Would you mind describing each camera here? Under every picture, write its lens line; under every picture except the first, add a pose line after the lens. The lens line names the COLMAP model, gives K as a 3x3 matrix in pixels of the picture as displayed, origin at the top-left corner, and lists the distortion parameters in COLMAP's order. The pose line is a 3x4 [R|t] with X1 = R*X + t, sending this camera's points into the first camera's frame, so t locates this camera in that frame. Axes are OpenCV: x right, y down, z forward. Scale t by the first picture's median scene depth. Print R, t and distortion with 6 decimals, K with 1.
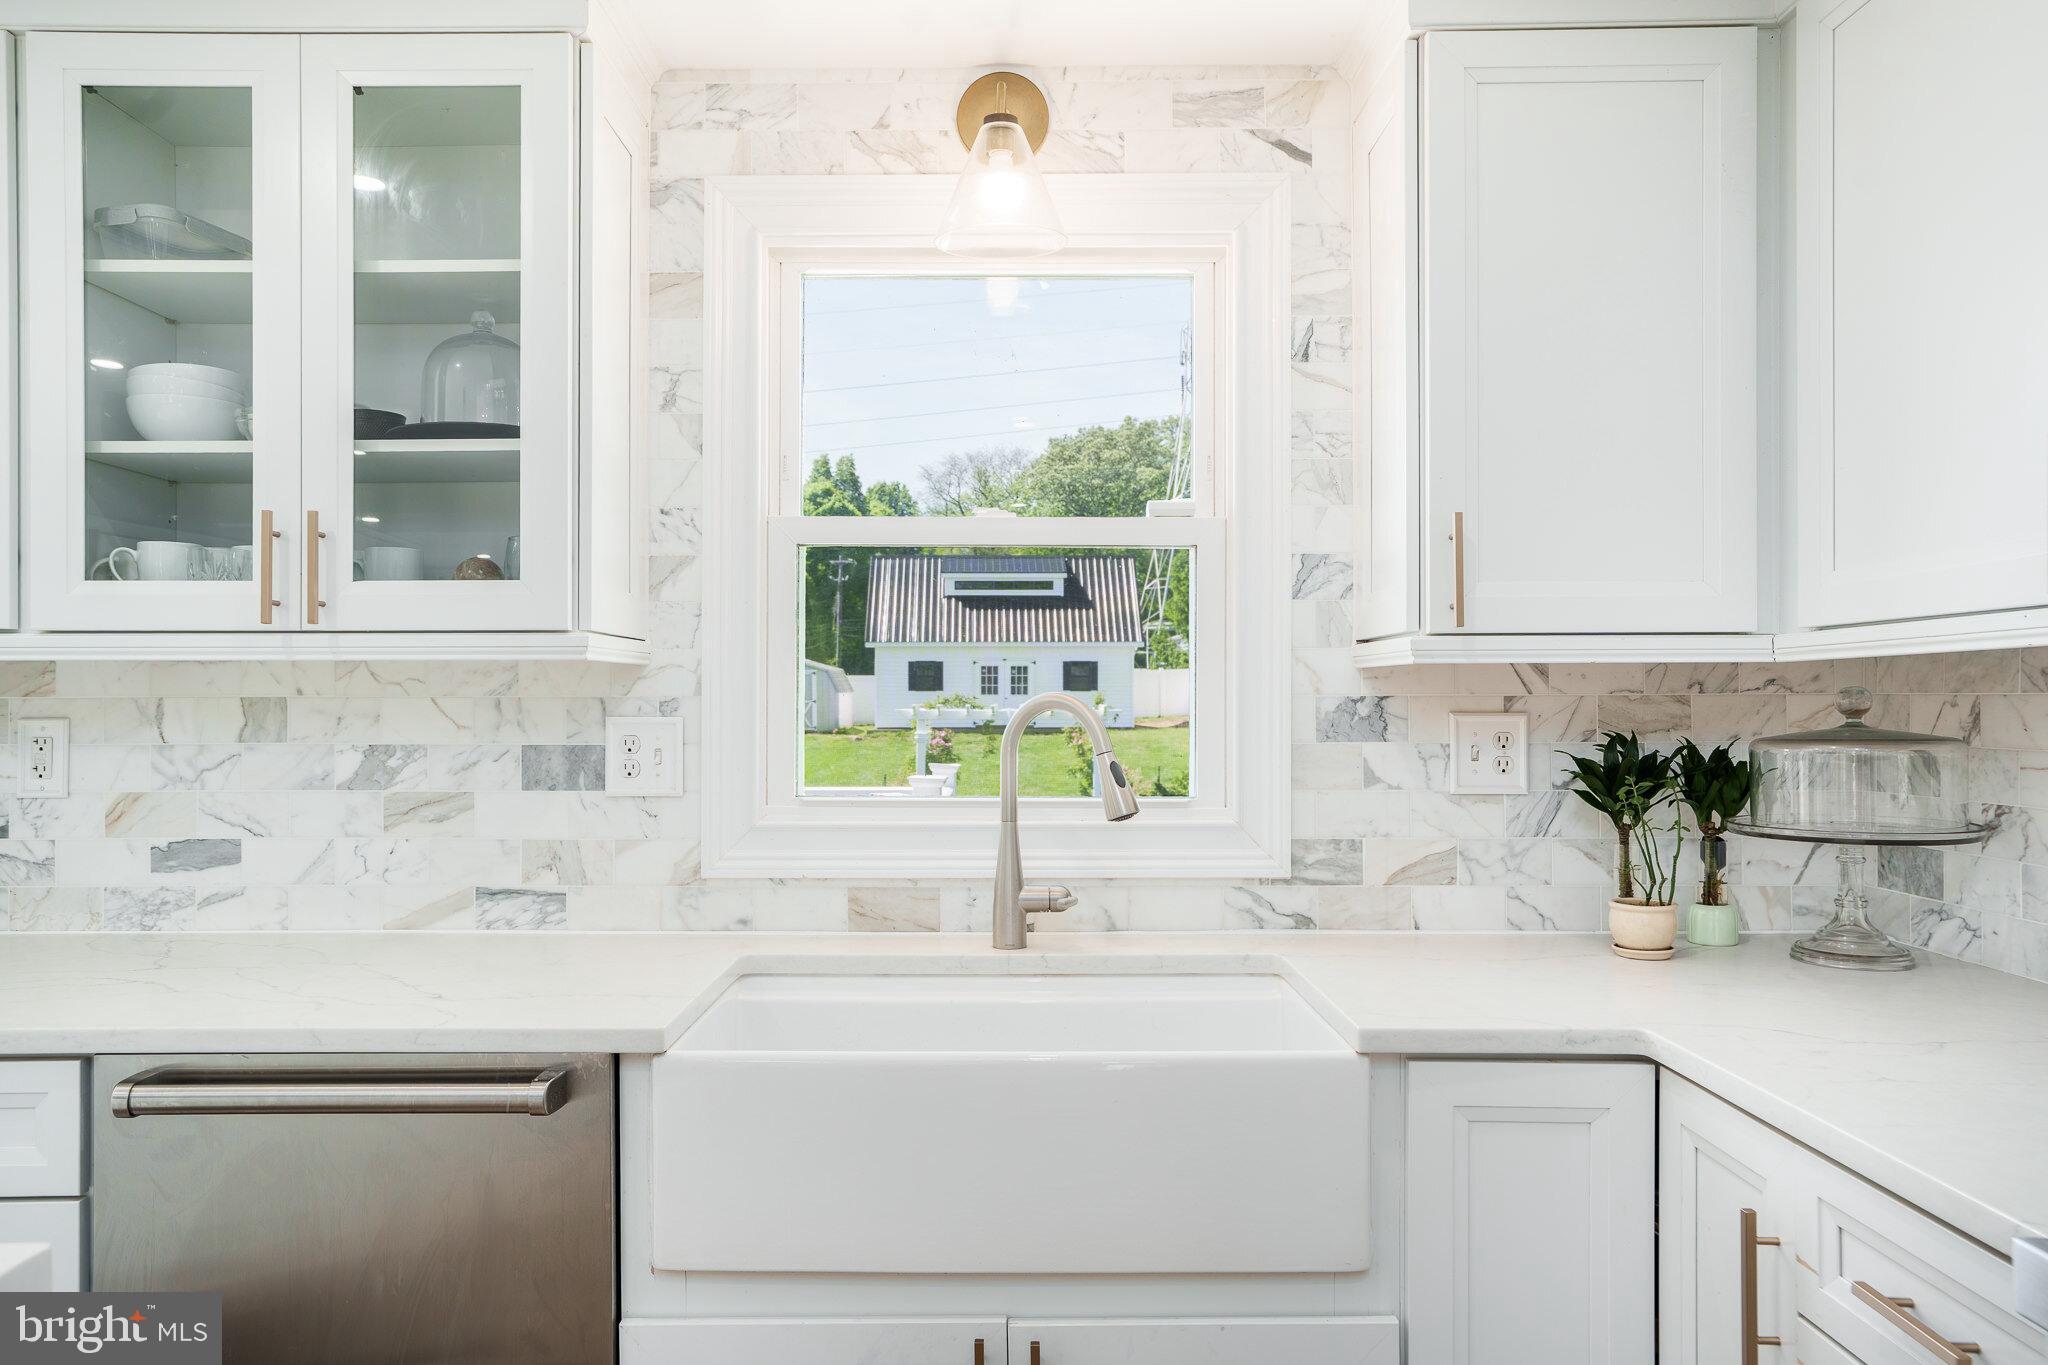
lens RADIAL K [[1399.6, 0, 1015.8], [0, 1399.6, 707.6], [0, 0, 1]] dist [-0.000739, 0.002436]
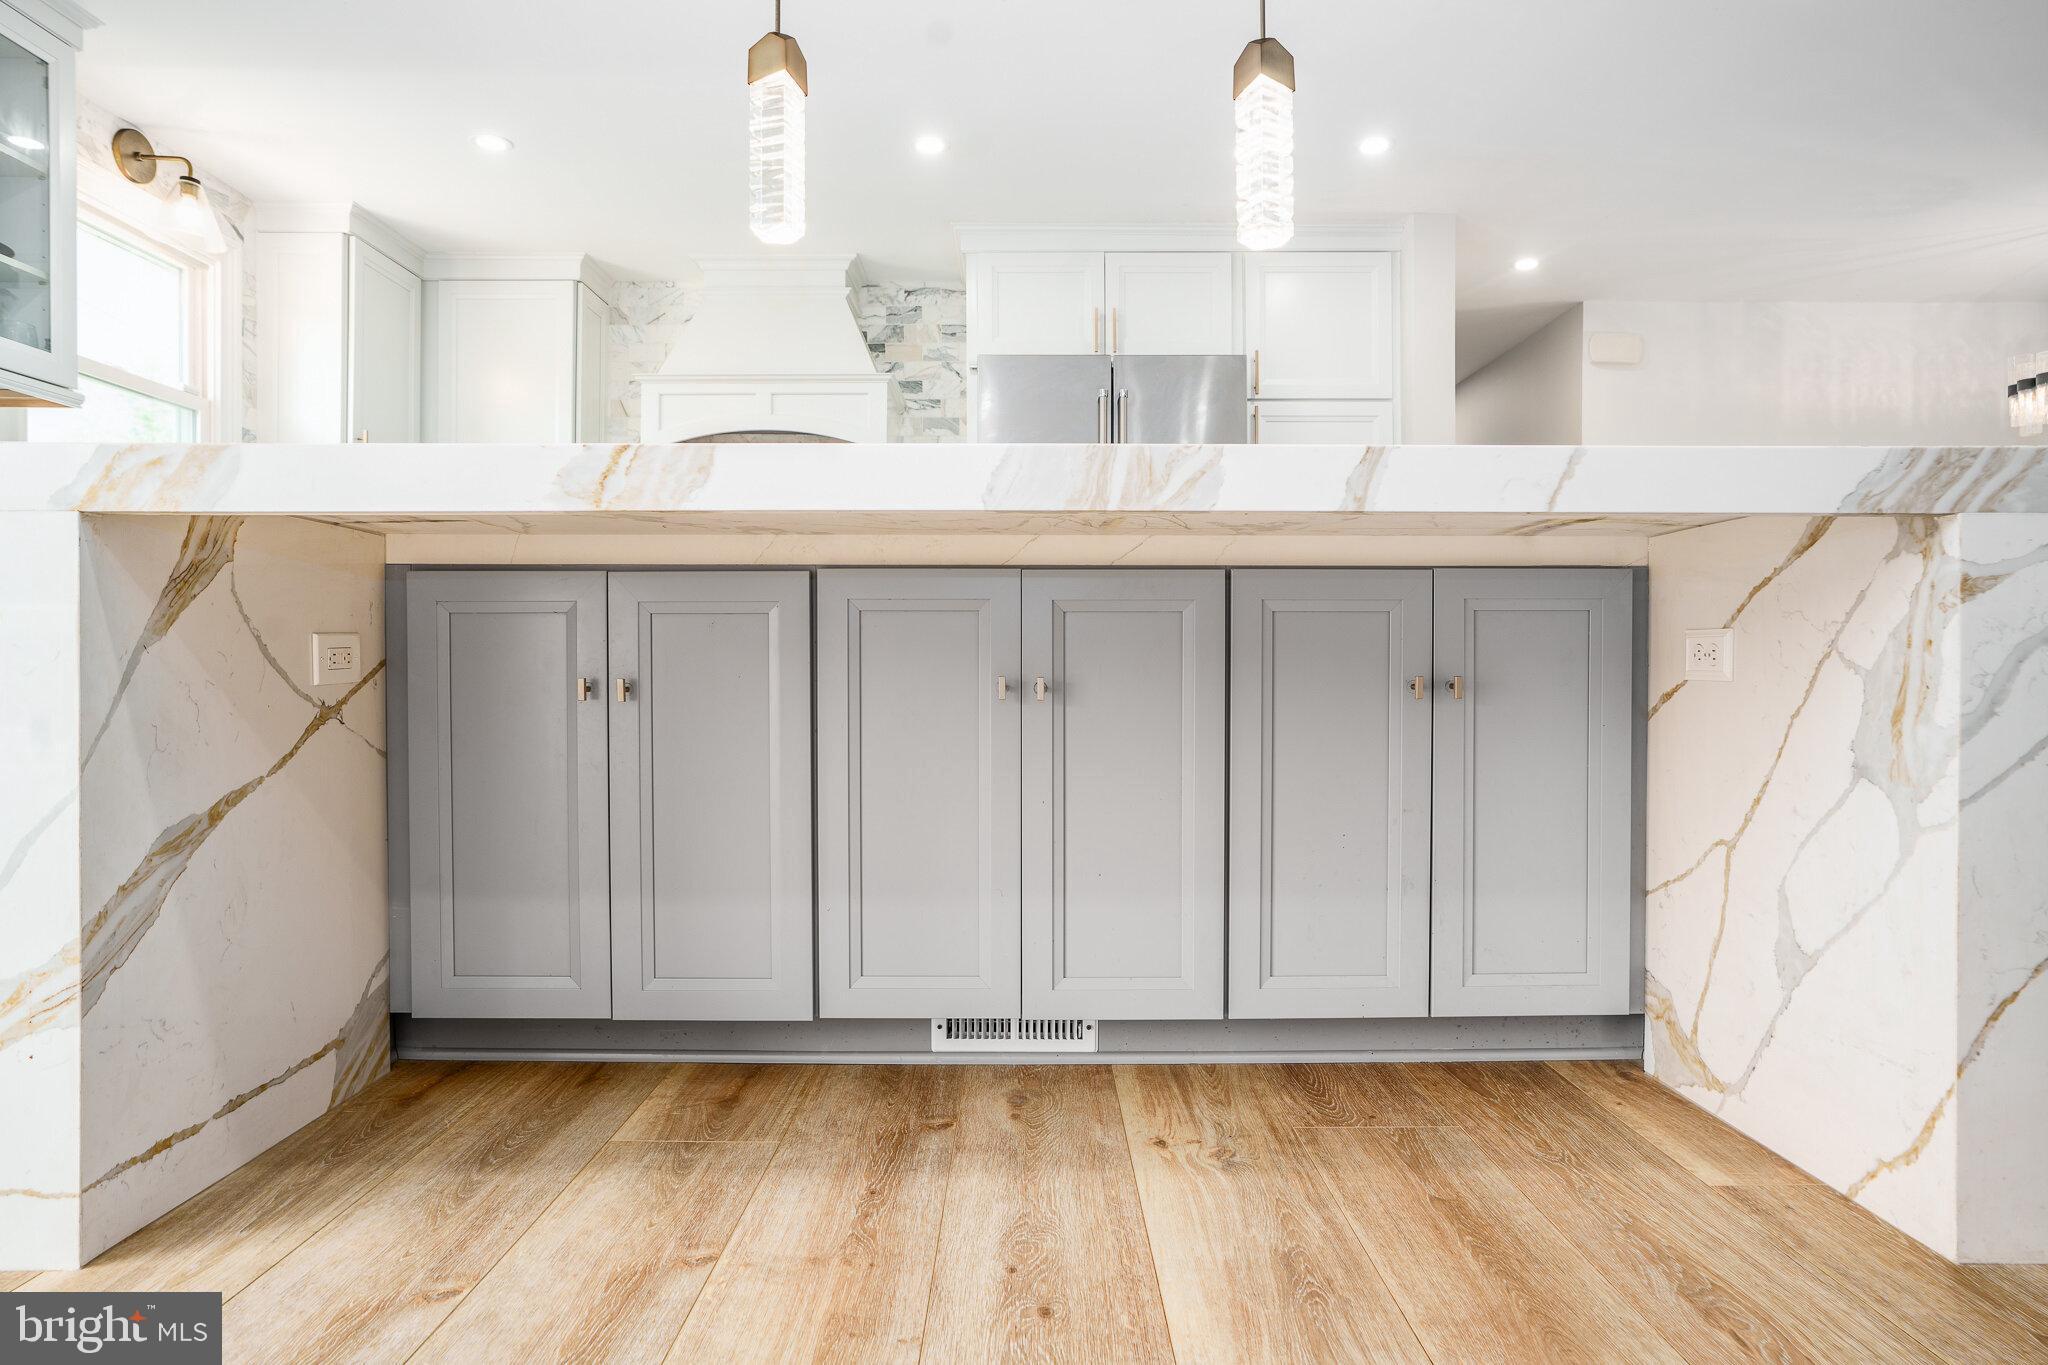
lens RADIAL K [[1188.7, 0, 1024.0], [0, 1188.7, 682.5], [0, 0, 1]] dist [-0.046746, 0.038311]
pose [[-0.013138, -0.003739, 0.999907, -1.568467], [-0.005920, 0.999976, 0.003662, 0.260675], [-0.999896, -0.005871, -0.013160, -0.157252]]
